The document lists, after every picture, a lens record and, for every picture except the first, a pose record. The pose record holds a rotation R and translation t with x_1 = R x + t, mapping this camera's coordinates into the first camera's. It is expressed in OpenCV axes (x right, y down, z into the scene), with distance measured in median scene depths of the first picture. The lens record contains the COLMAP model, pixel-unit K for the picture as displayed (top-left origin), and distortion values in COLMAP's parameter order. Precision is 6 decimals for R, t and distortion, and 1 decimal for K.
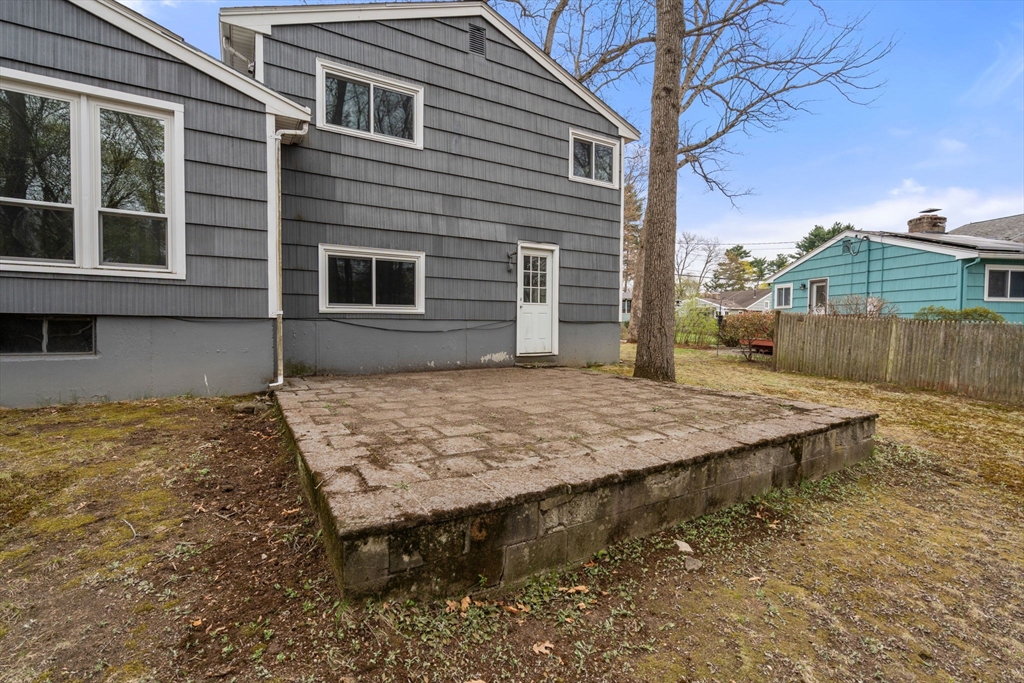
lens RADIAL K [[467.0, 0, 510.7], [0, 467.0, 318.5], [0, 0, 1]] dist [-0.004942, 0.000295]
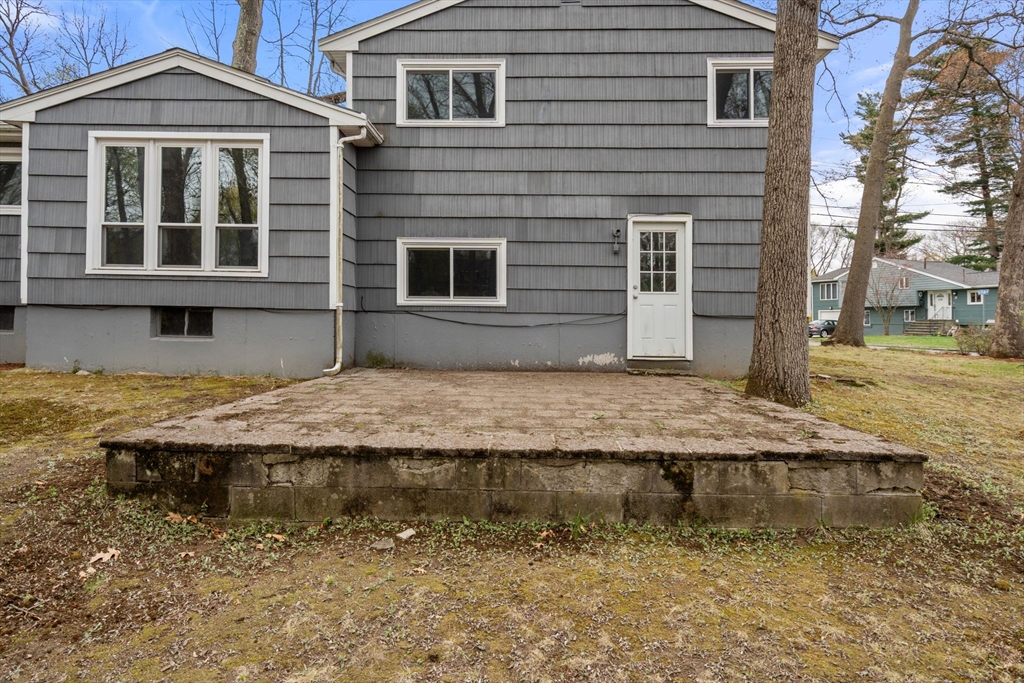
lens RADIAL K [[617.4, 0, 510.7], [0, 617.4, 288.5], [0, 0, 1]] dist [0.003818, 0.001815]
pose [[0.837922, -0.026616, -0.545141, 0.500251], [-0.003626, 0.998517, -0.054325, 0.021444], [0.545778, 0.047497, 0.836583, 0.011989]]
